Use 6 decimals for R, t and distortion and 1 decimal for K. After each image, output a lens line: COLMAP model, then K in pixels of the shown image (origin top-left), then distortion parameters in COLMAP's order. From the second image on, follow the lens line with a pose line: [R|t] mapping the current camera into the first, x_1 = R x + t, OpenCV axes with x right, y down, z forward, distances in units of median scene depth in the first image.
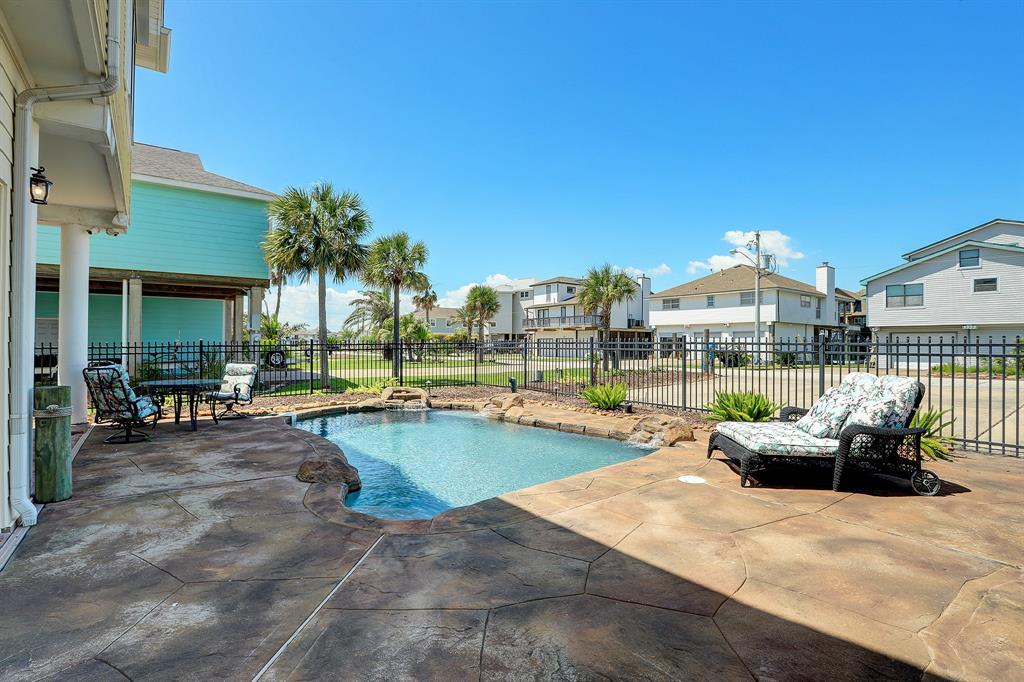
lens RADIAL K [[530.9, 0, 512.0], [0, 530.9, 341.0], [0, 0, 1]] dist [-0.086086, 0.042137]
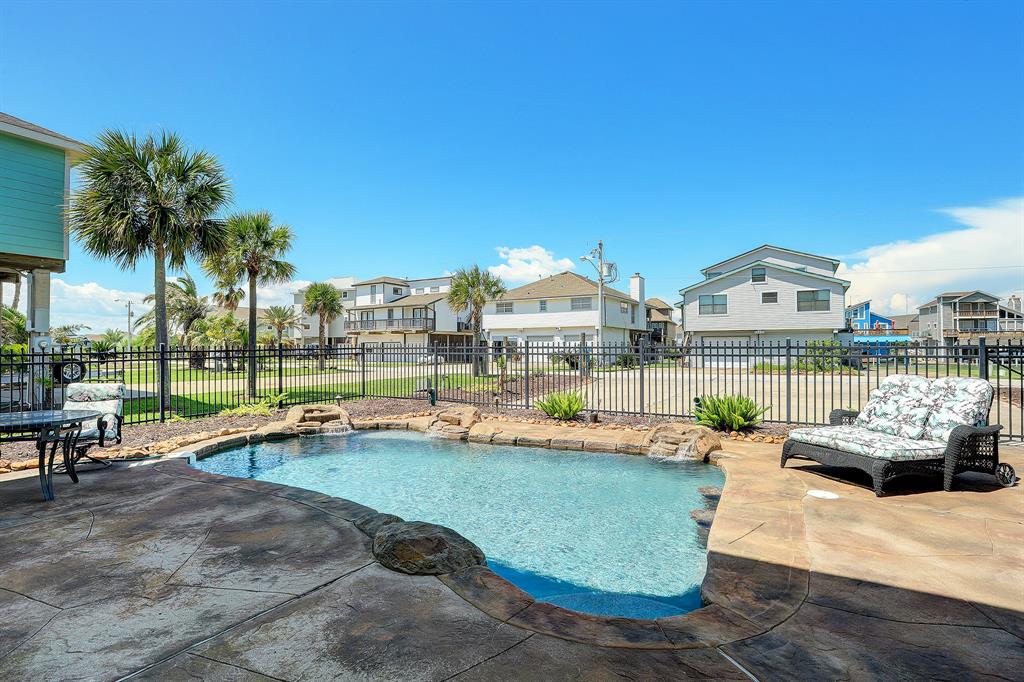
lens RADIAL K [[530.9, 0, 512.0], [0, 530.9, 341.0], [0, 0, 1]] dist [-0.086086, 0.042137]
pose [[0.919658, -0.000685, 0.392719, -0.194155], [0.003393, 0.999975, -0.006200, -0.001576], [-0.392705, 0.007035, 0.919637, 0.137953]]
